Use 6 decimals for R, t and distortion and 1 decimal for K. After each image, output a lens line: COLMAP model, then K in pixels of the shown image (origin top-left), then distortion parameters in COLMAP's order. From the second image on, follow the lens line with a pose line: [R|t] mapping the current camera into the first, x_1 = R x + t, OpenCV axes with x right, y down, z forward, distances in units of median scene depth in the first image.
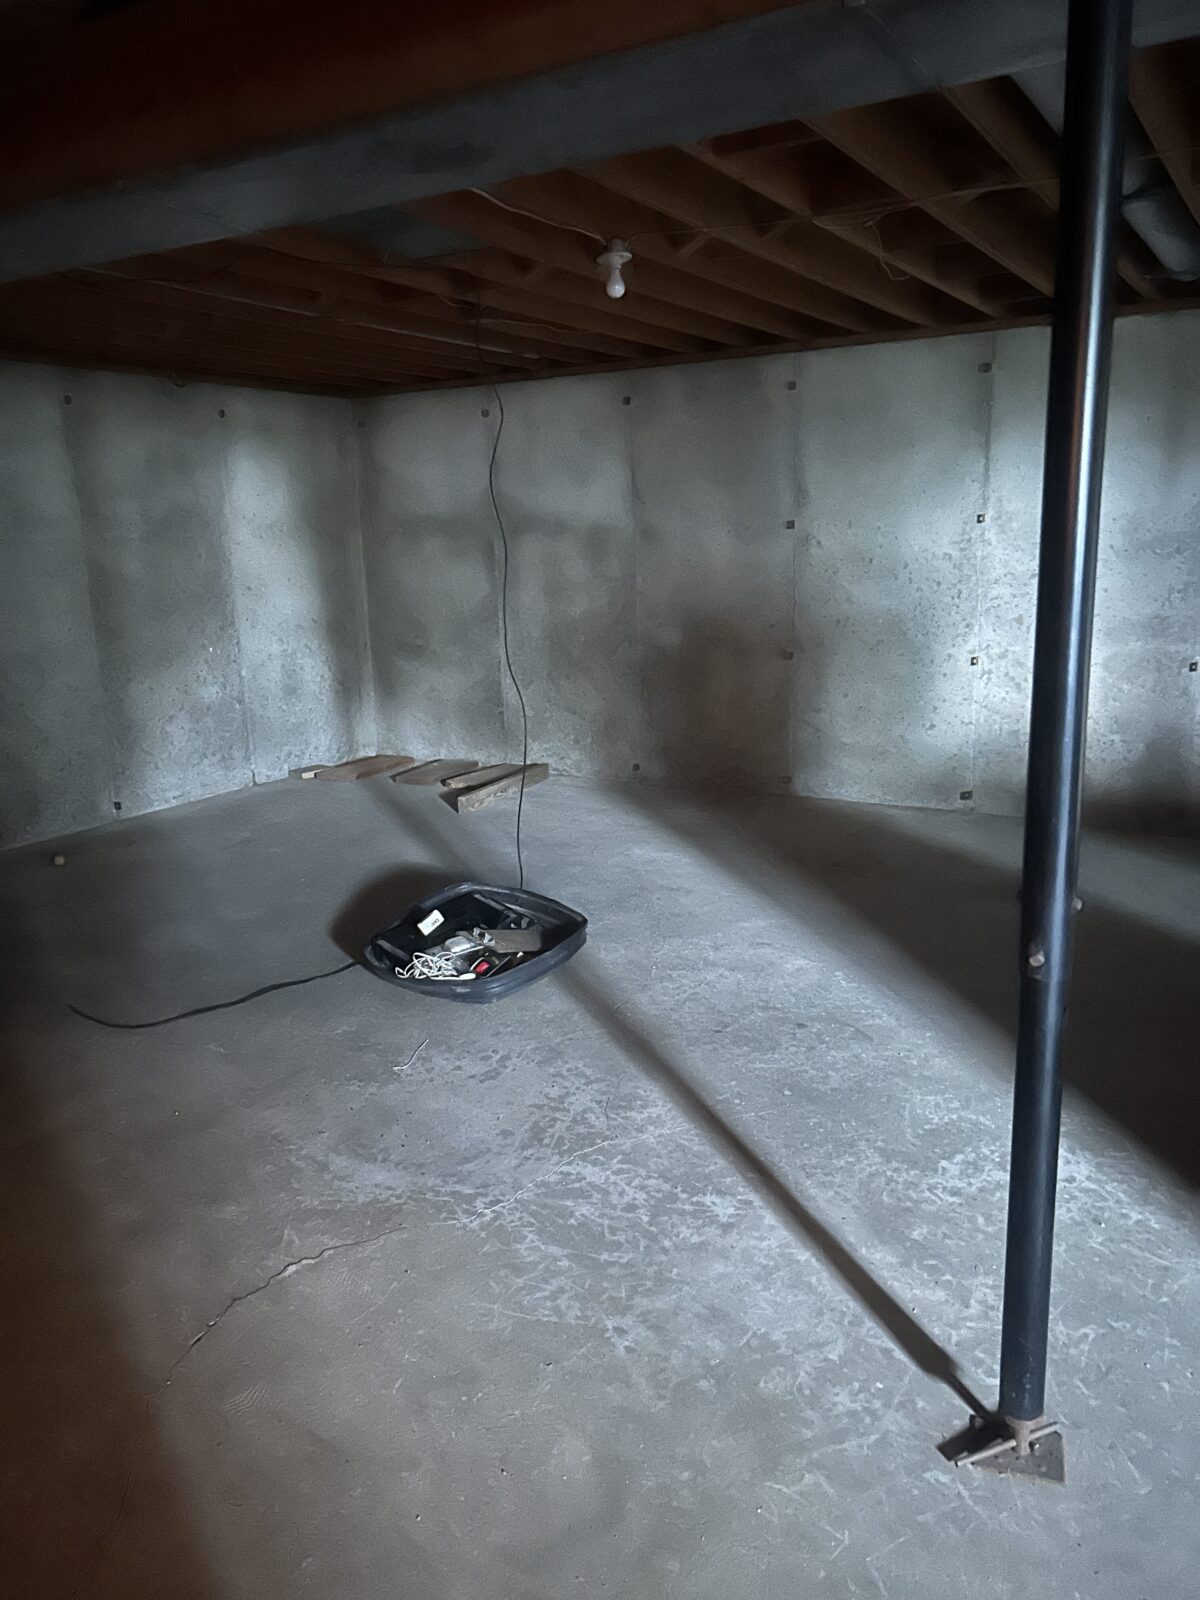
lens RADIAL K [[1206.7, 0, 604.3], [0, 1206.7, 800.2], [0, 0, 1]] dist [0.054027, -0.057626]
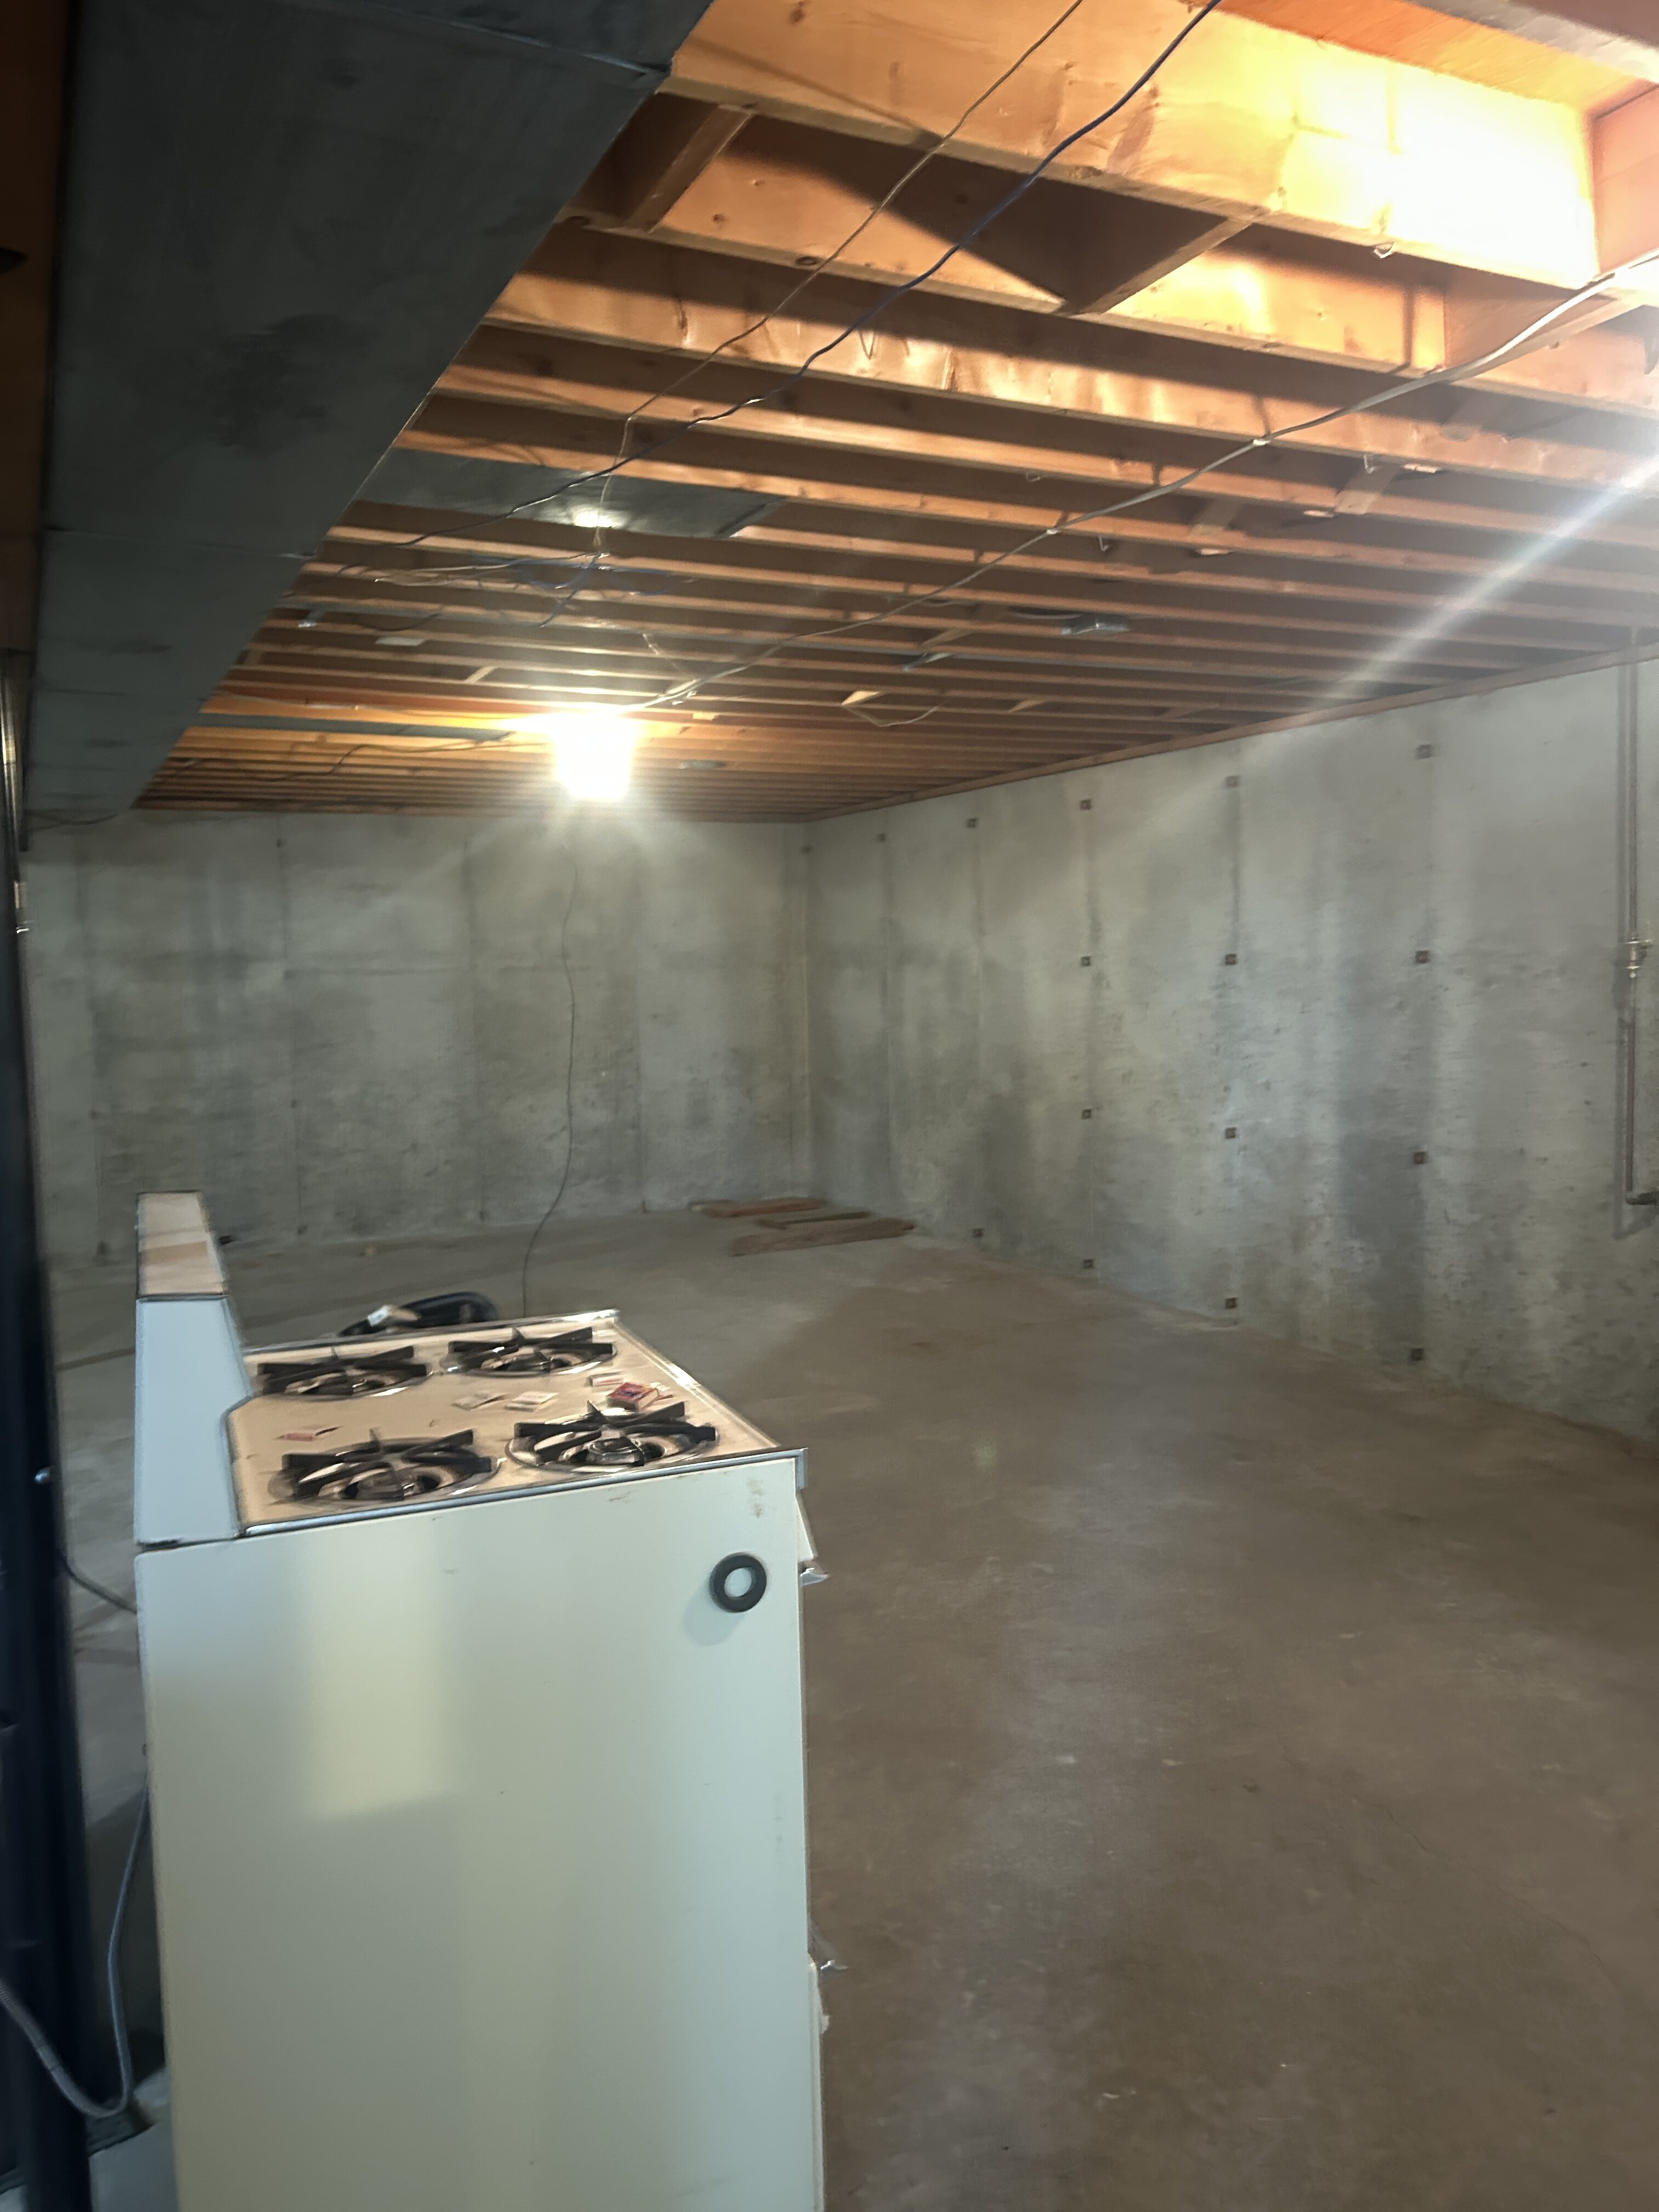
lens RADIAL K [[1668.3, 0, 811.3], [0, 1668.3, 1119.3], [0, 0, 1]] dist [0.054027, -0.057626]
pose [[0.821549, 0.063067, -0.566639, 0.684061], [-0.120455, 0.990628, -0.064387, -0.018514], [0.557268, 0.121152, 0.821447, -0.063146]]
